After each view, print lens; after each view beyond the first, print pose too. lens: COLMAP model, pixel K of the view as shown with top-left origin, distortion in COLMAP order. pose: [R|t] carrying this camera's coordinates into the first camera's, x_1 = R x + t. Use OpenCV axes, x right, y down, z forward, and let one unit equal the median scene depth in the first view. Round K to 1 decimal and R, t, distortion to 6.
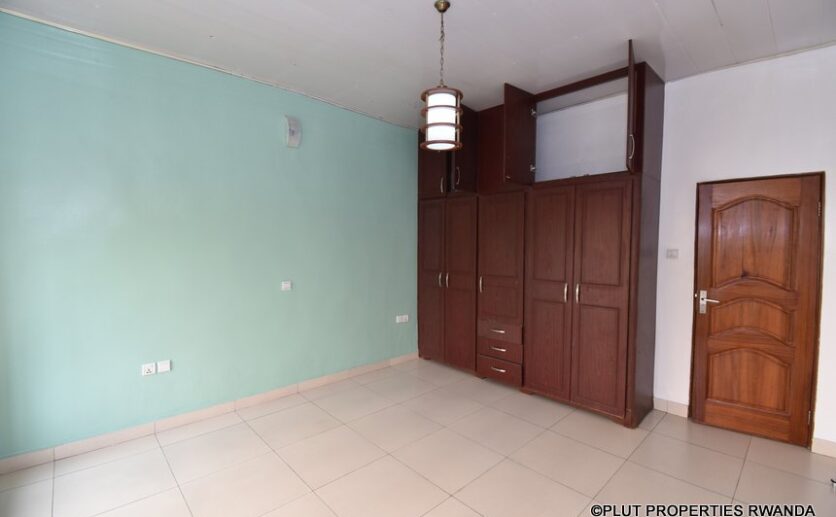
lens RADIAL K [[372.4, 0, 408.0], [0, 372.4, 258.2], [0, 0, 1]] dist [-0.000519, -0.000211]
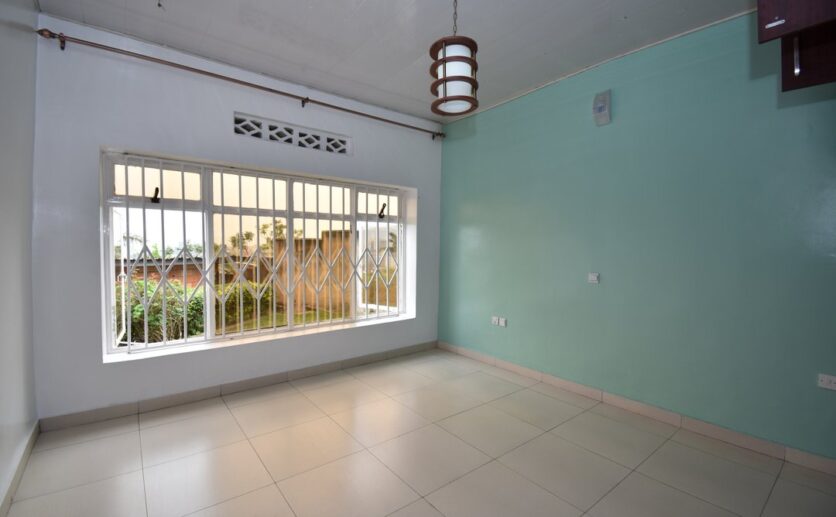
lens RADIAL K [[372.4, 0, 408.0], [0, 372.4, 258.2], [0, 0, 1]] dist [-0.000519, -0.000211]
pose [[-0.087584, 0.025931, -0.995820, 0.731189], [-0.055550, 0.997978, 0.030873, 0.025790], [0.994607, 0.058022, -0.085967, 0.721342]]
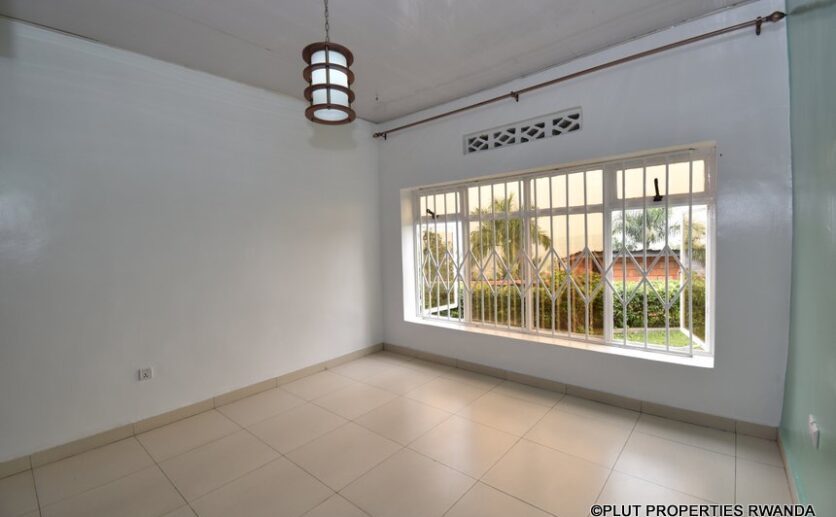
lens RADIAL K [[376.7, 0, 418.0], [0, 376.7, 258.5], [0, 0, 1]] dist [0.112528, -0.000089]
pose [[-0.991235, 0.014129, -0.131356, -0.001457], [0.004375, 0.997230, 0.074254, -0.011257], [0.132042, 0.073029, -0.988550, 1.452171]]
